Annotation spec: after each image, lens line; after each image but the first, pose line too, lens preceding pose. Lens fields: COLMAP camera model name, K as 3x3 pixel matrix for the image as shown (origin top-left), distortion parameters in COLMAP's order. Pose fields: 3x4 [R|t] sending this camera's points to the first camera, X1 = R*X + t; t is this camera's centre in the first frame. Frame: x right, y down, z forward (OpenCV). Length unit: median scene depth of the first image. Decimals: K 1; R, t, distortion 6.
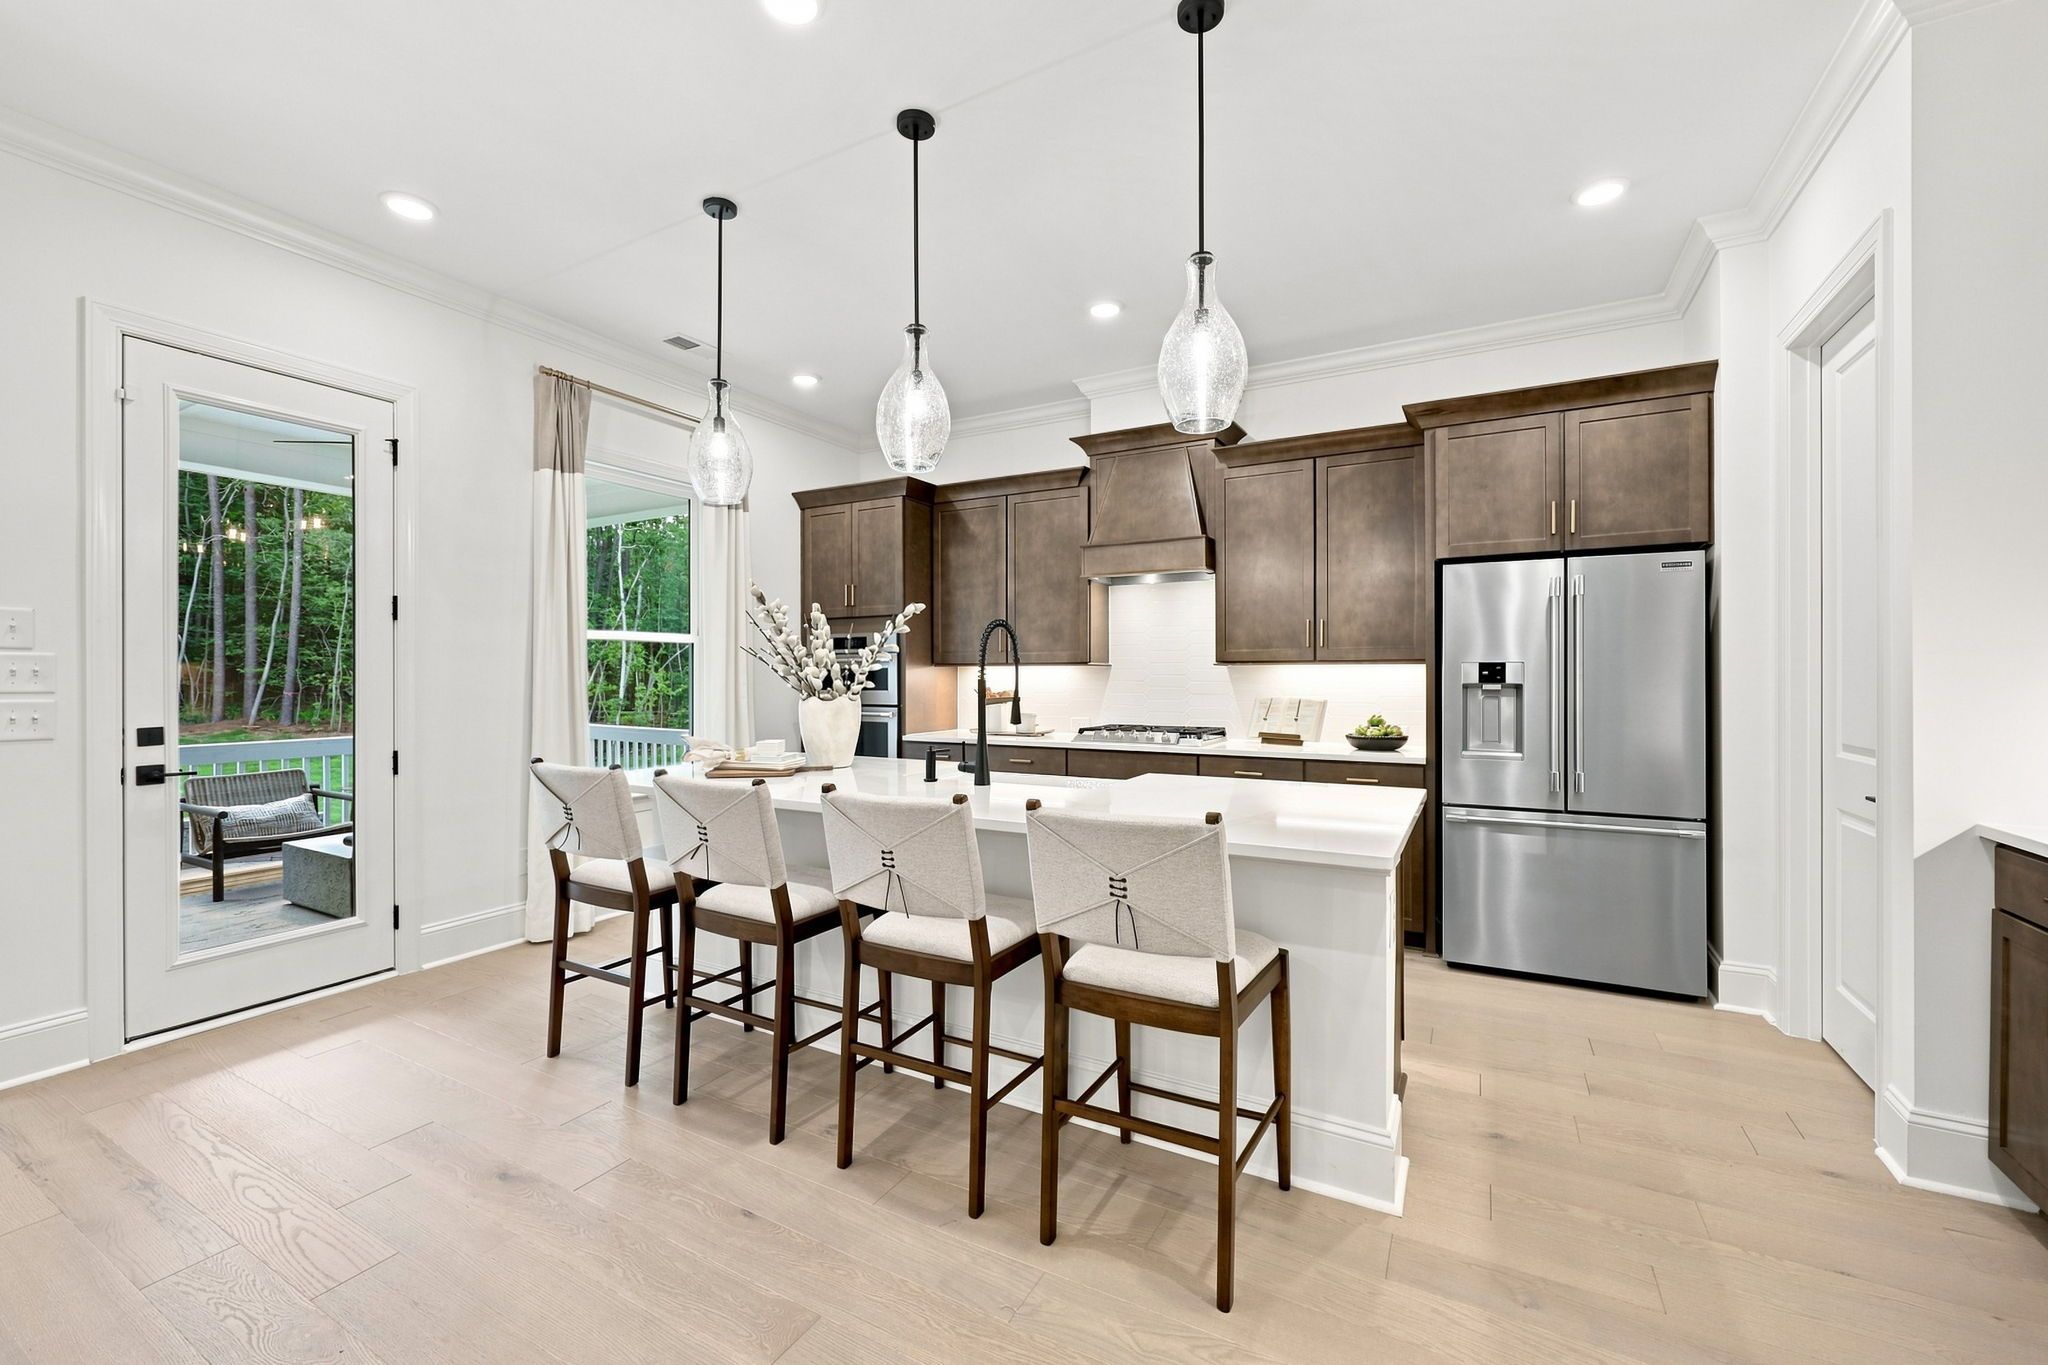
lens RADIAL K [[826.2, 0, 1041.3], [0, 826.2, 680.4], [0, 0, 1]] dist [-0.000186, -0.000218]
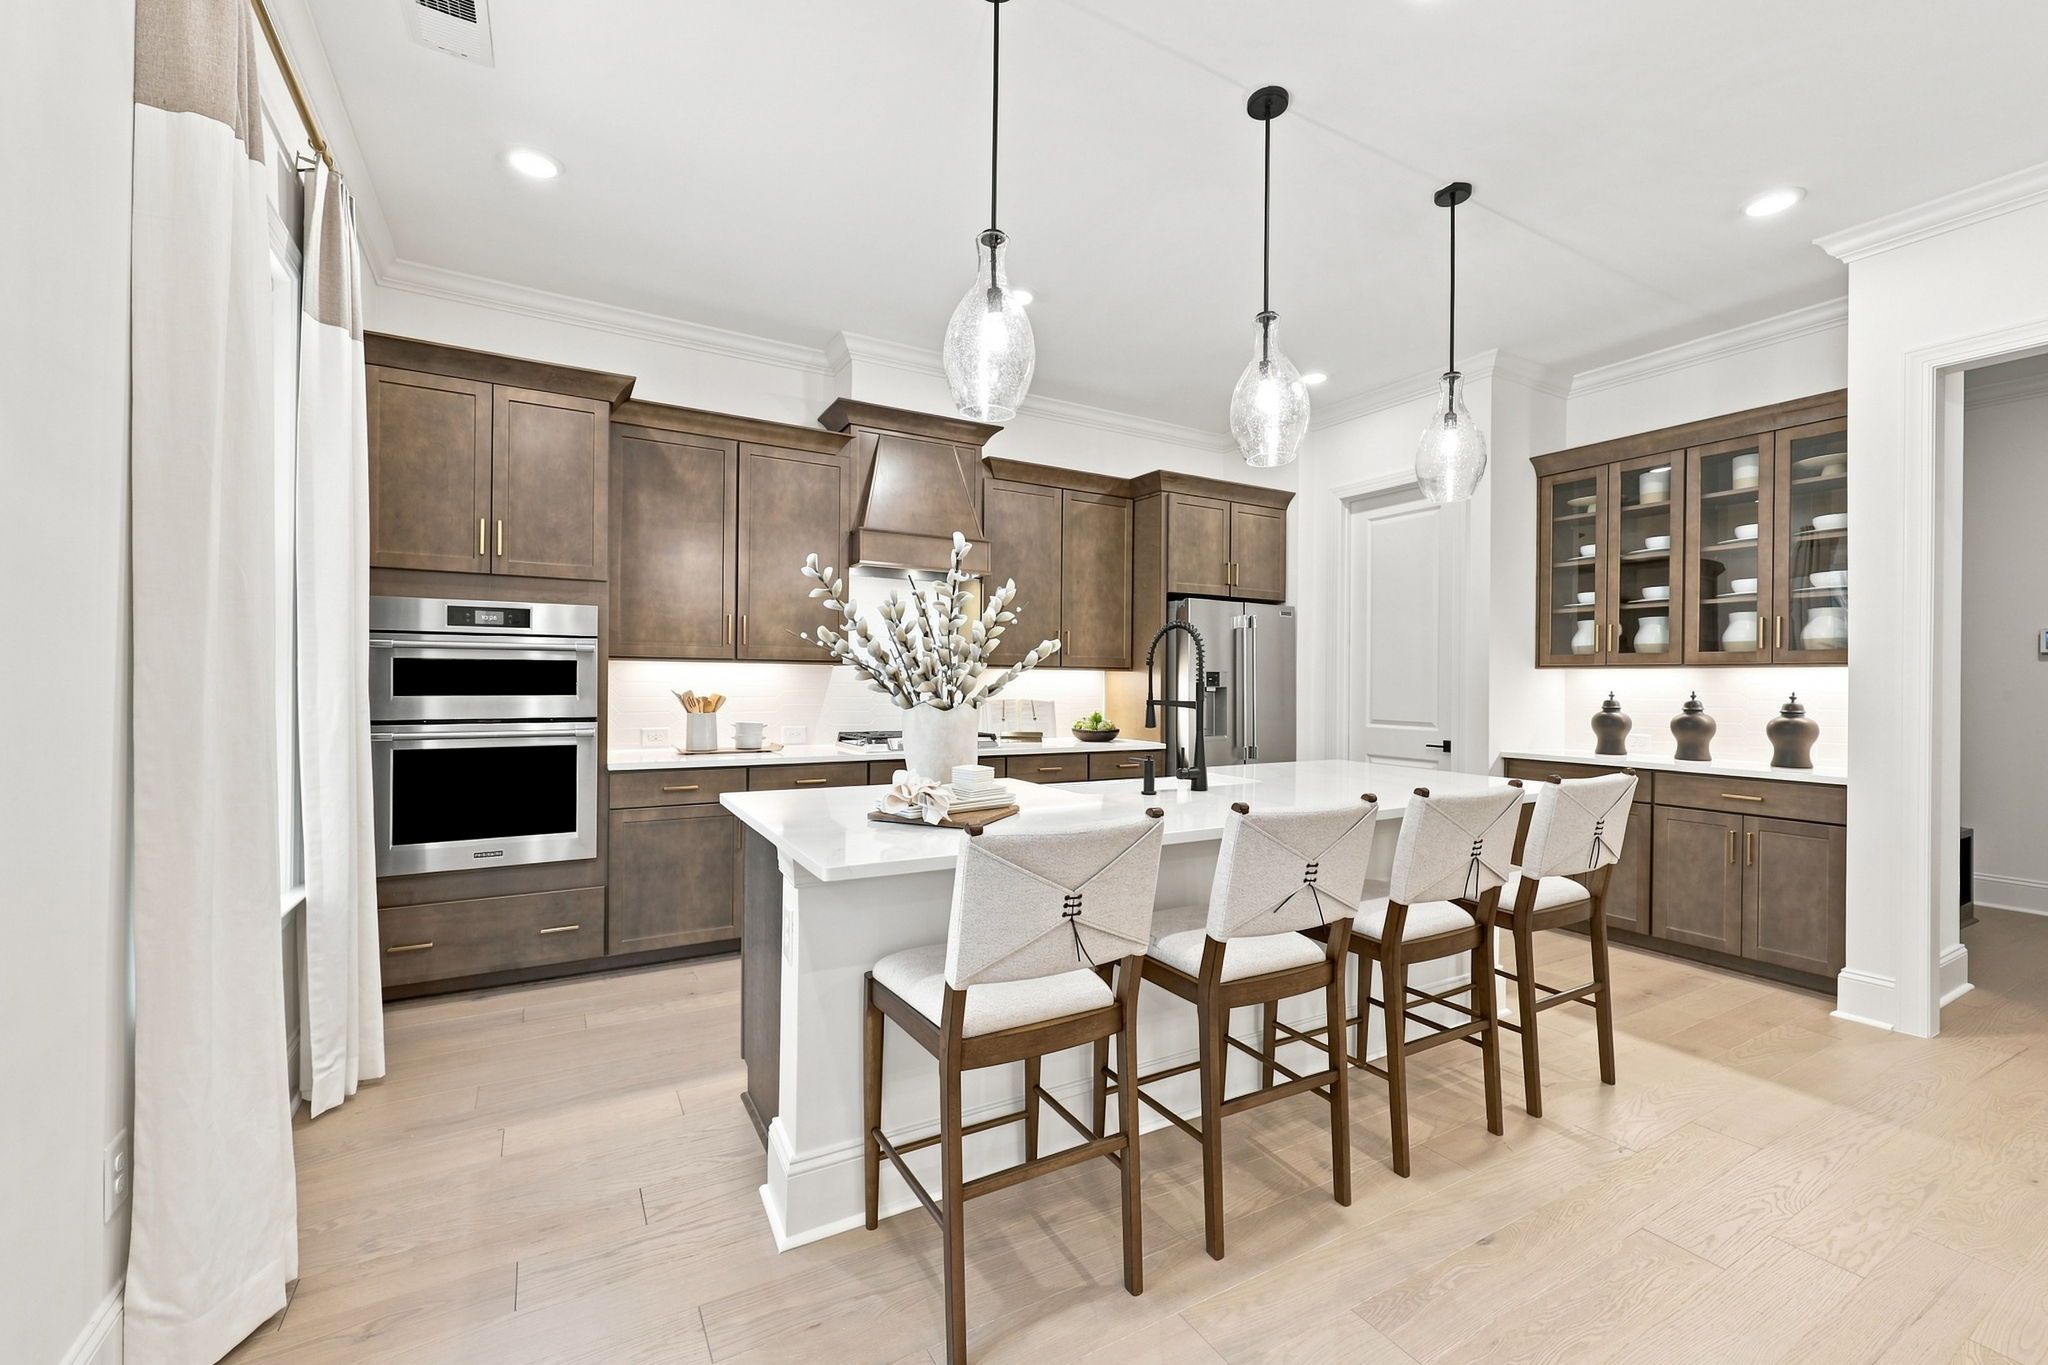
lens RADIAL K [[826.2, 0, 1034.7], [0, 826.2, 686.8], [0, 0, 1]] dist [-0.000186, -0.000218]
pose [[0.523997, -0.000088, 0.851720, -0.653708], [-0.007891, 0.999957, 0.004958, -0.001172], [-0.851683, -0.009319, 0.523974, 0.426938]]
